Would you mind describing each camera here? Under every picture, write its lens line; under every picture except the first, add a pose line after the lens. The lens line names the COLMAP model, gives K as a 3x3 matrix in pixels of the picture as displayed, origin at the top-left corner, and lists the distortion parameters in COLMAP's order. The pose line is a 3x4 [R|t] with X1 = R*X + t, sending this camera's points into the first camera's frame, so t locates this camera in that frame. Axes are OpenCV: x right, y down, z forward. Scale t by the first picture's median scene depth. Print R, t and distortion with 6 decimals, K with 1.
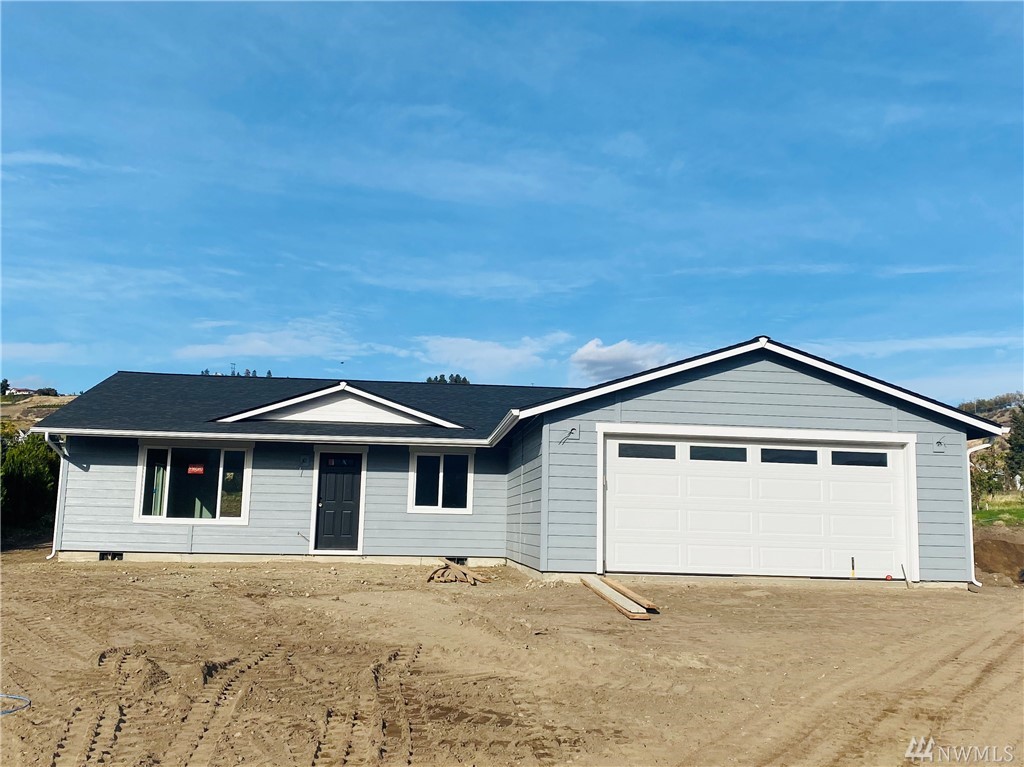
lens RADIAL K [[1042.3, 0, 512.0], [0, 1042.3, 383.5], [0, 0, 1]] dist [0.109938, -0.157209]
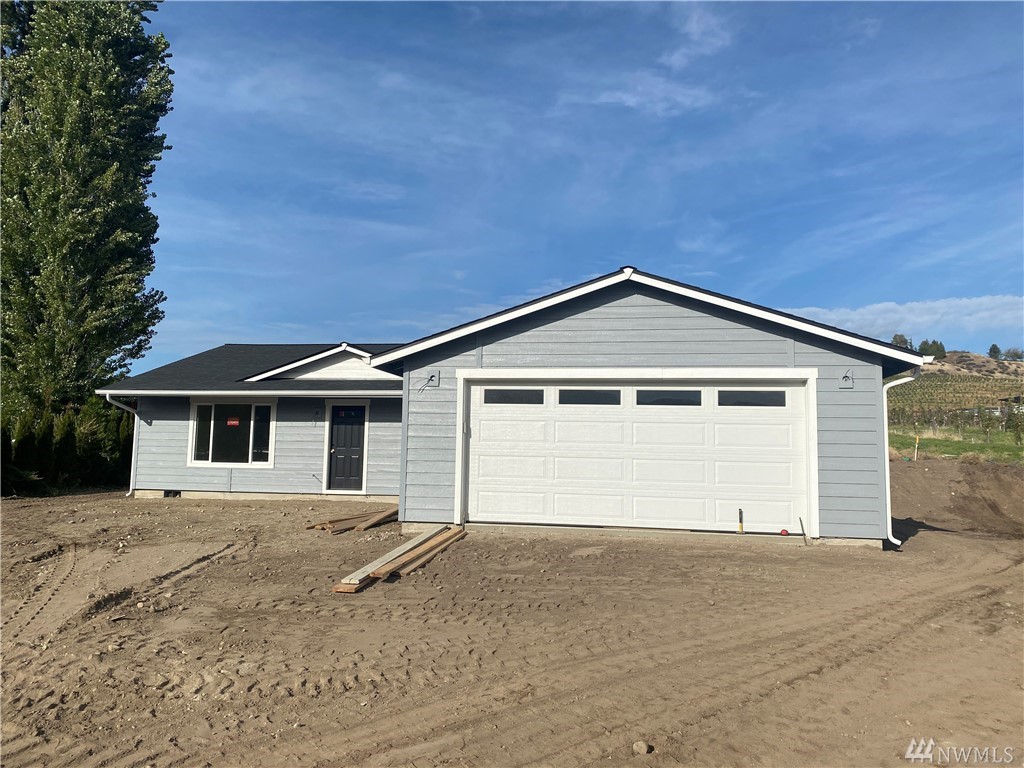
lens RADIAL K [[762.9, 0, 505.7], [0, 762.9, 385.2], [0, 0, 1]] dist [0.048450, -0.001547]
pose [[0.964052, -0.030186, -0.263994, 0.229551], [0.040749, 0.998569, 0.034626, 0.022368], [0.262571, -0.044139, 0.963902, 0.245254]]
